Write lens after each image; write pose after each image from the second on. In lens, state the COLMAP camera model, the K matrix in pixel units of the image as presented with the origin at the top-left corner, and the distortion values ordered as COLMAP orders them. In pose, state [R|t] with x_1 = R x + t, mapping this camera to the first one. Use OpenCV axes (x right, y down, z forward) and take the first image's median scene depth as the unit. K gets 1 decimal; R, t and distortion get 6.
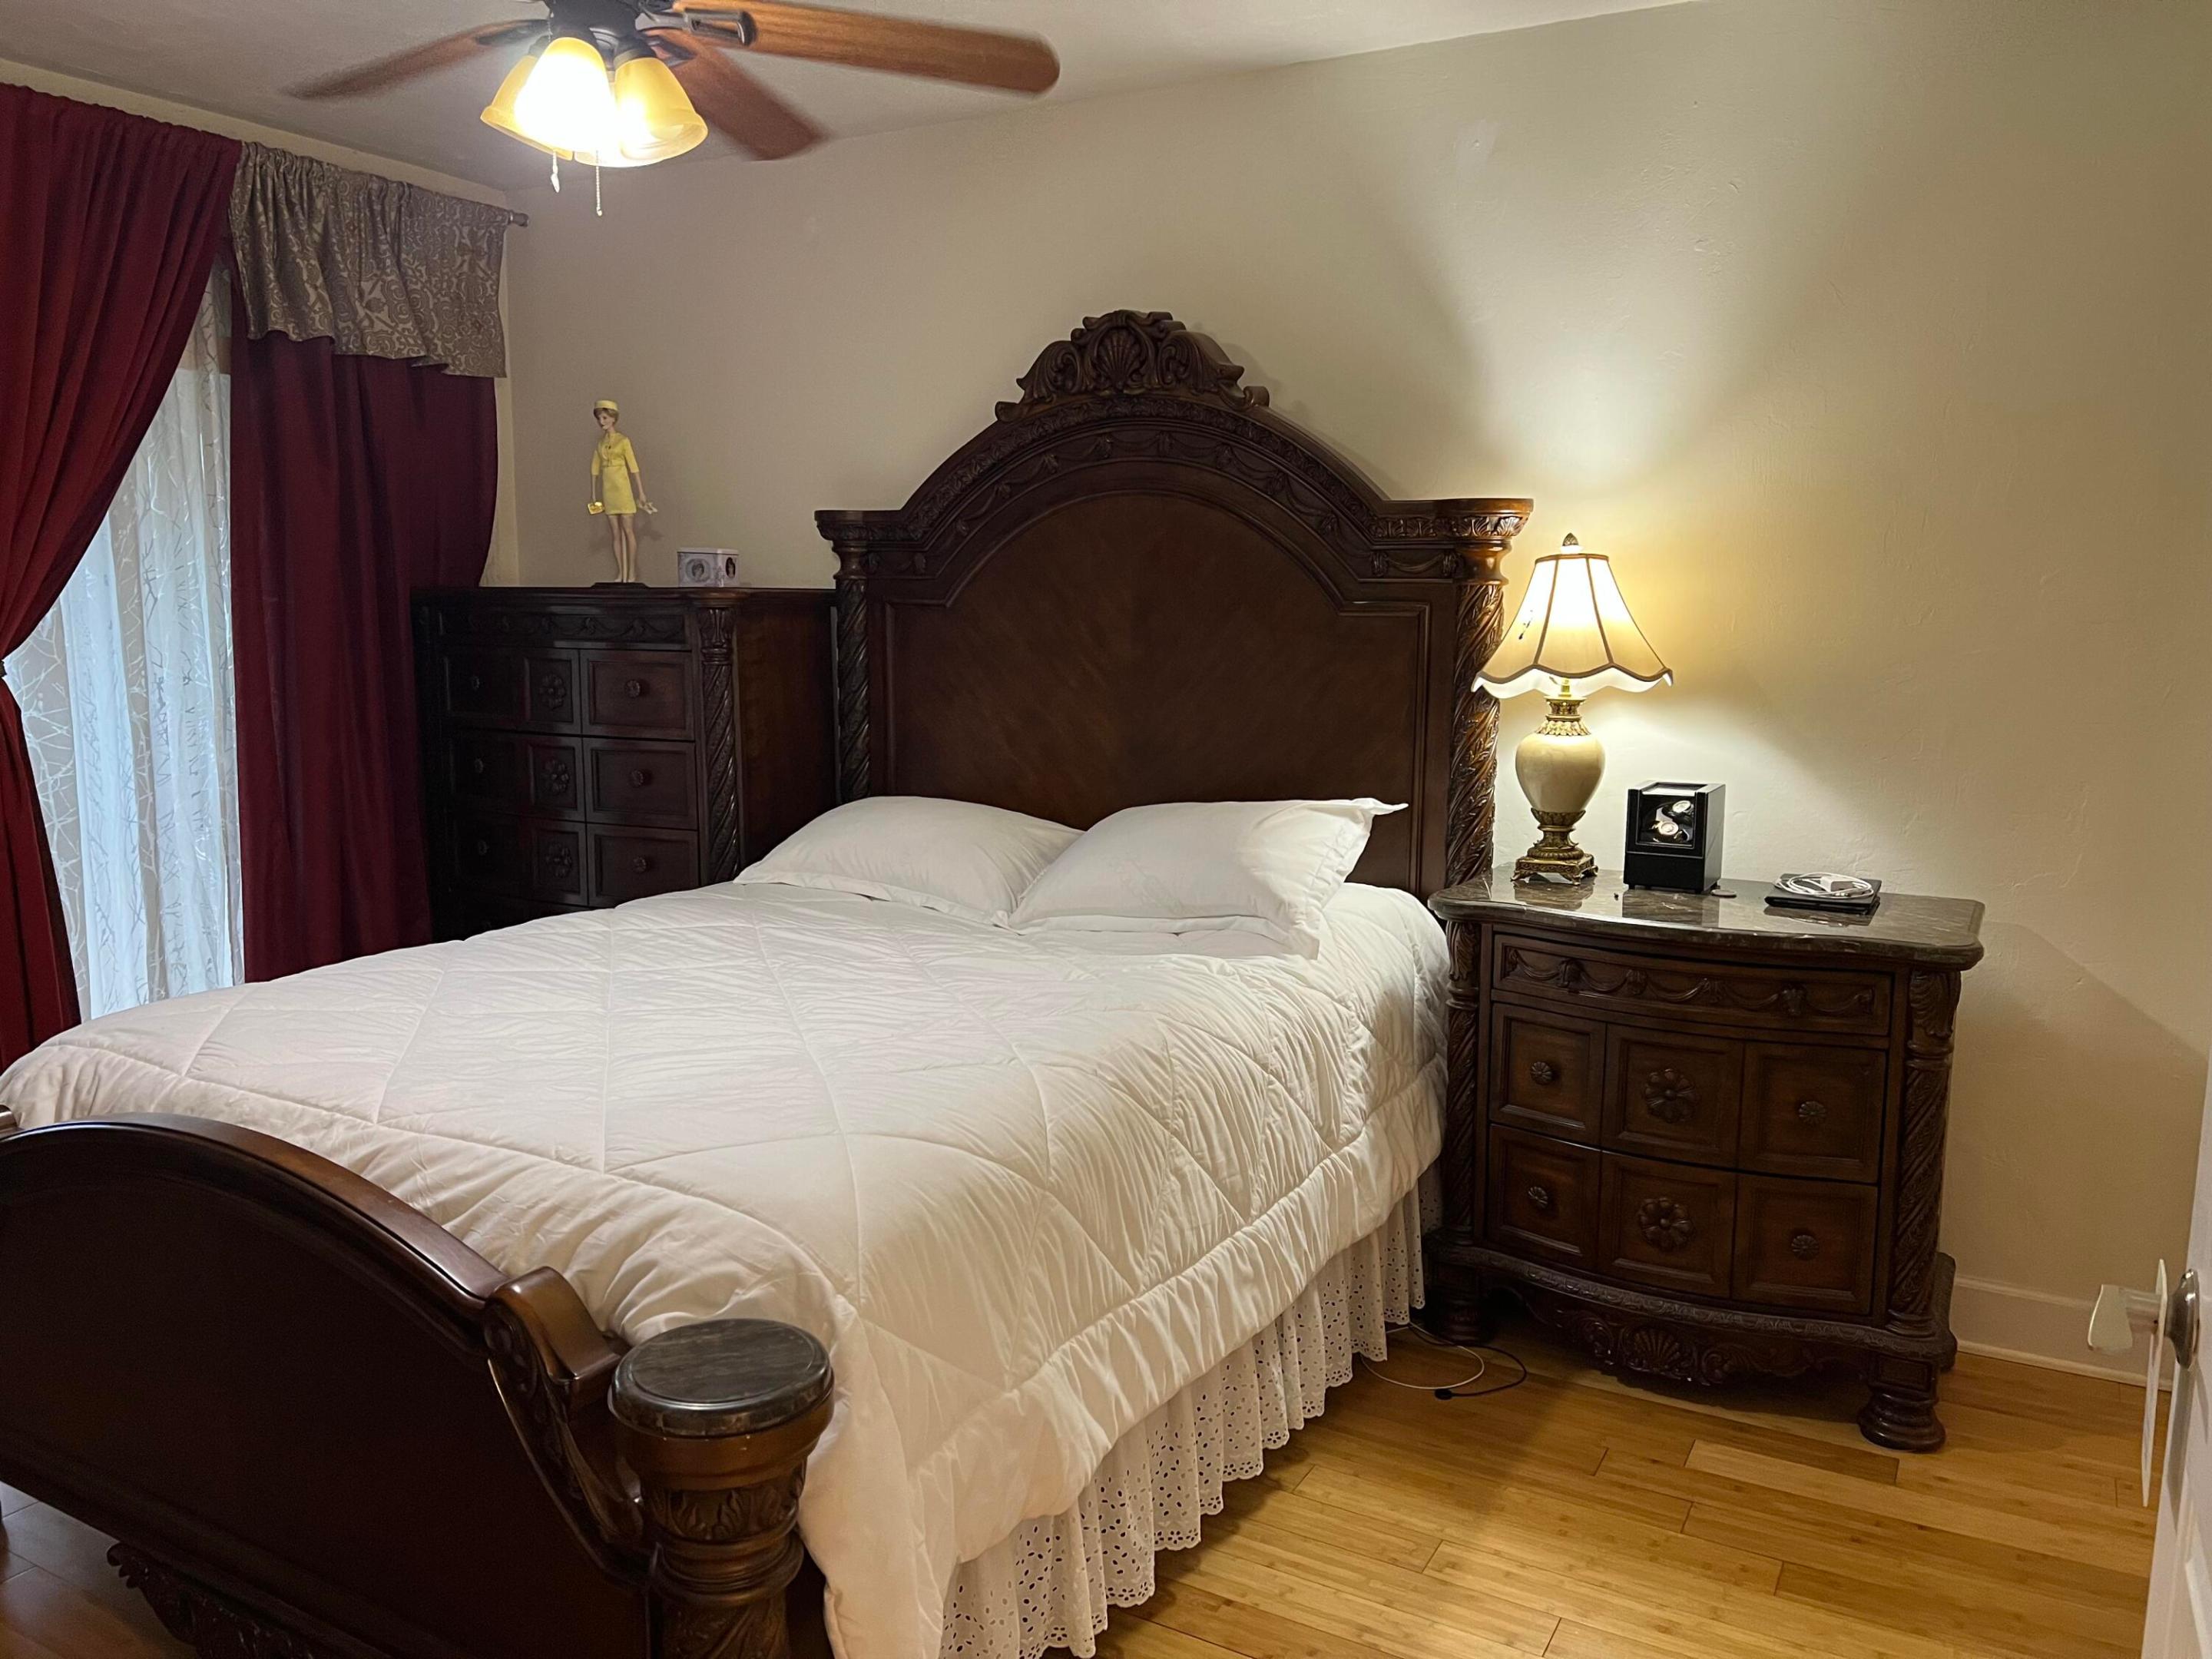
lens RADIAL K [[1650.0, 0, 1081.5], [0, 1650.0, 828.5], [0, 0, 1]] dist [0.047761, -0.052916]
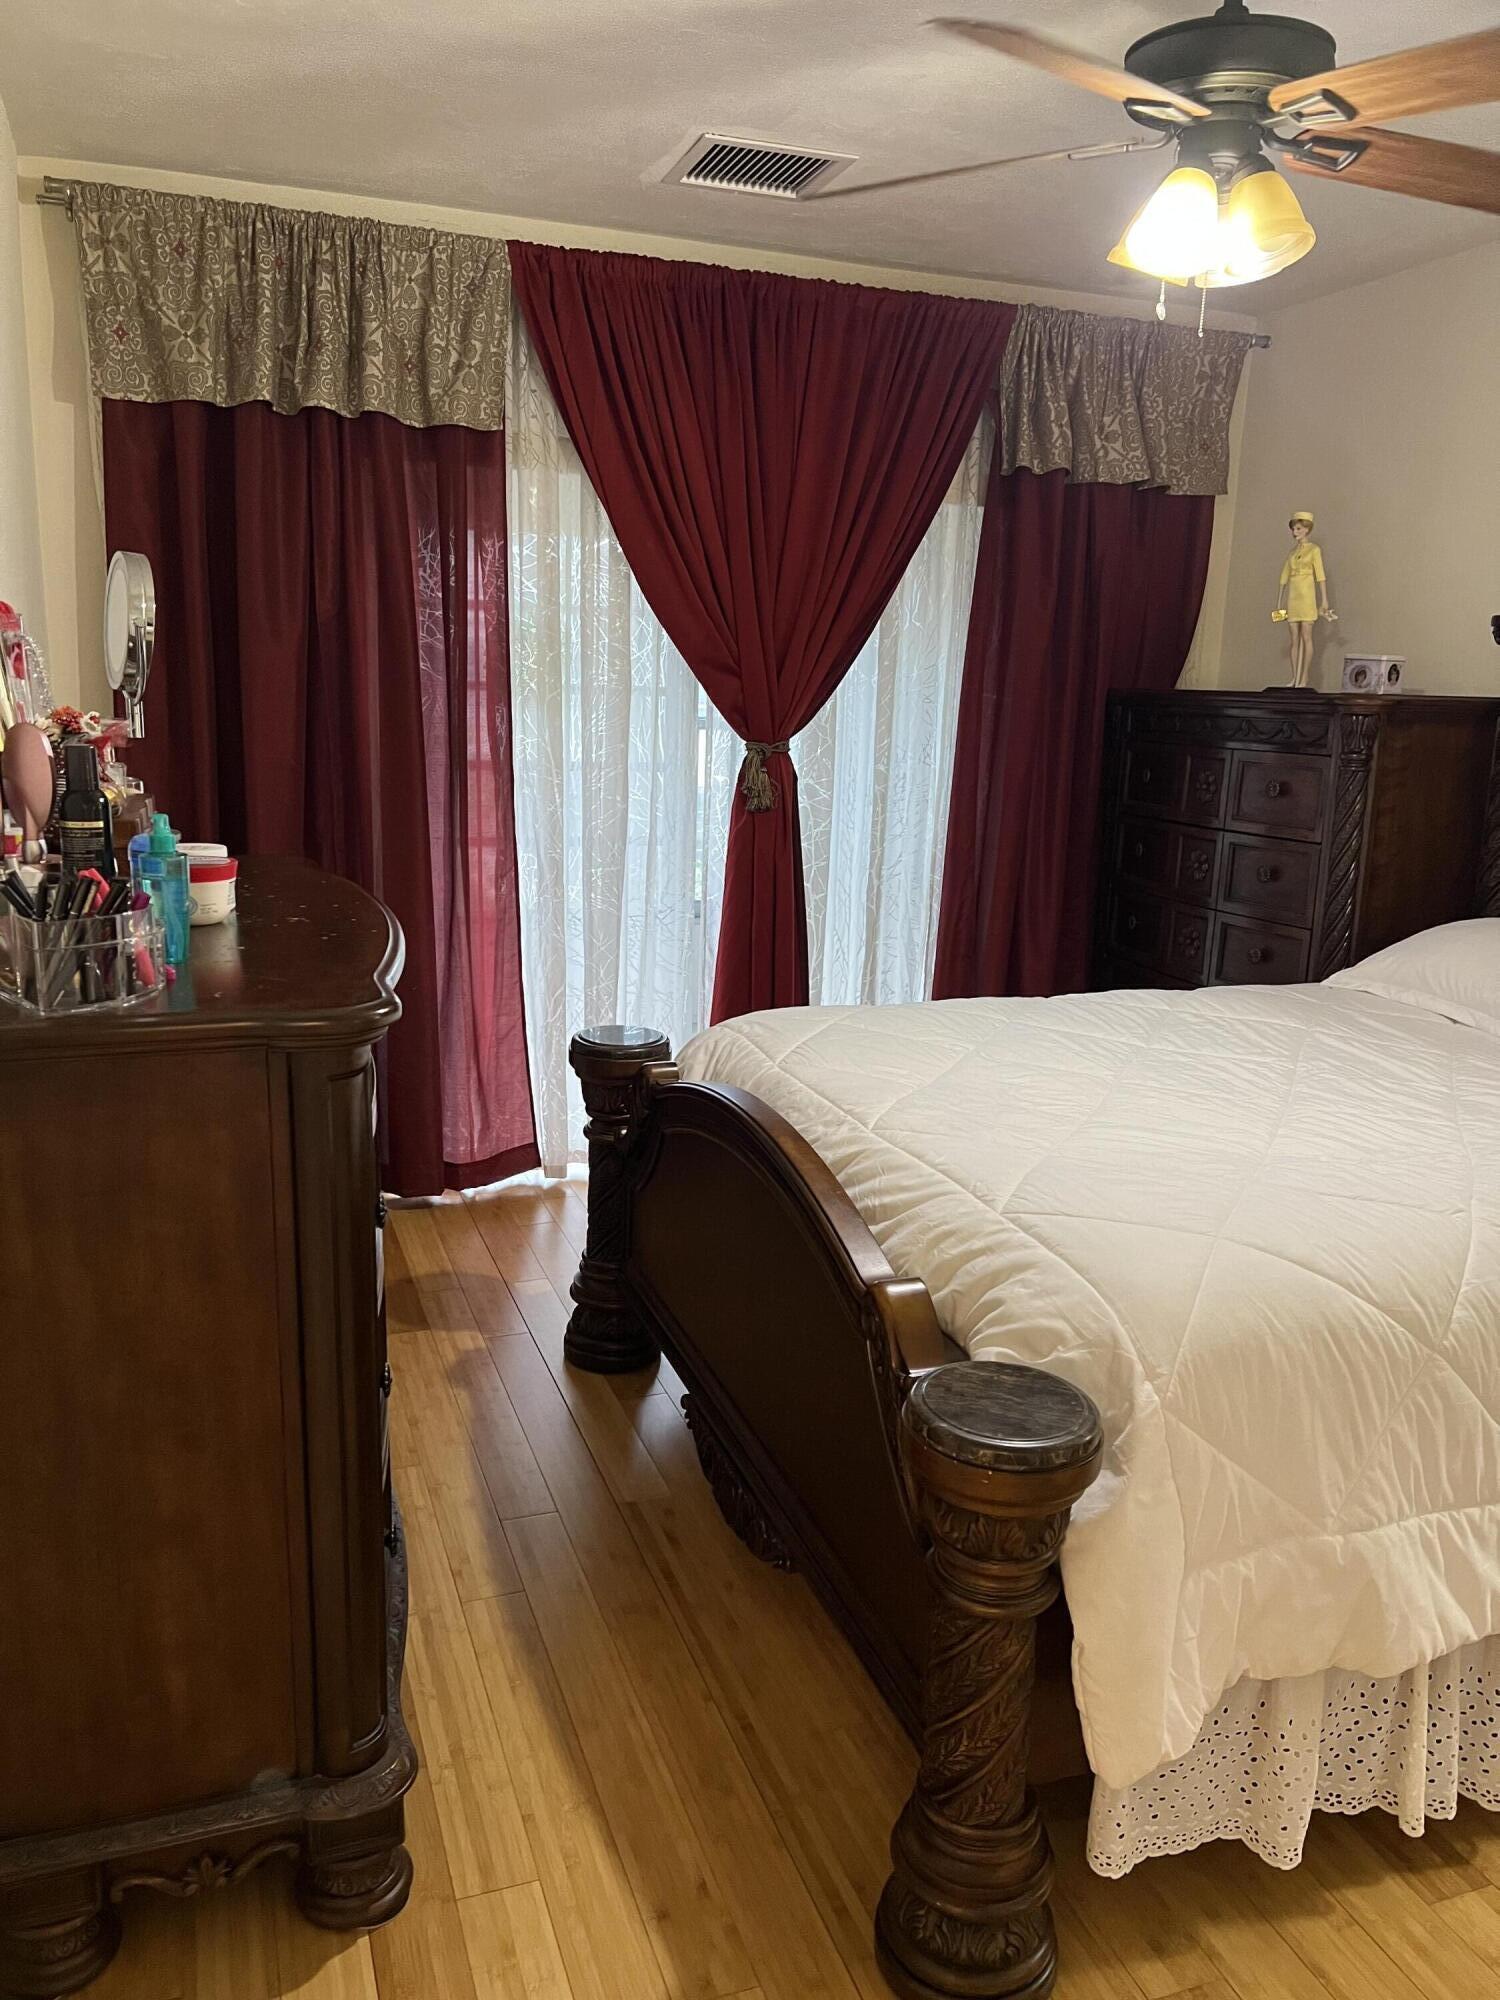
lens RADIAL K [[1491.9, 0, 750.0], [0, 1491.9, 1000.0], [0, 0, 1]] dist [0.047761, -0.052916]
pose [[0.766294, 0.156482, -0.623143, 0.160748], [-0.118240, 0.987668, 0.102618, -0.018133], [0.631517, -0.004955, 0.775346, 0.080656]]
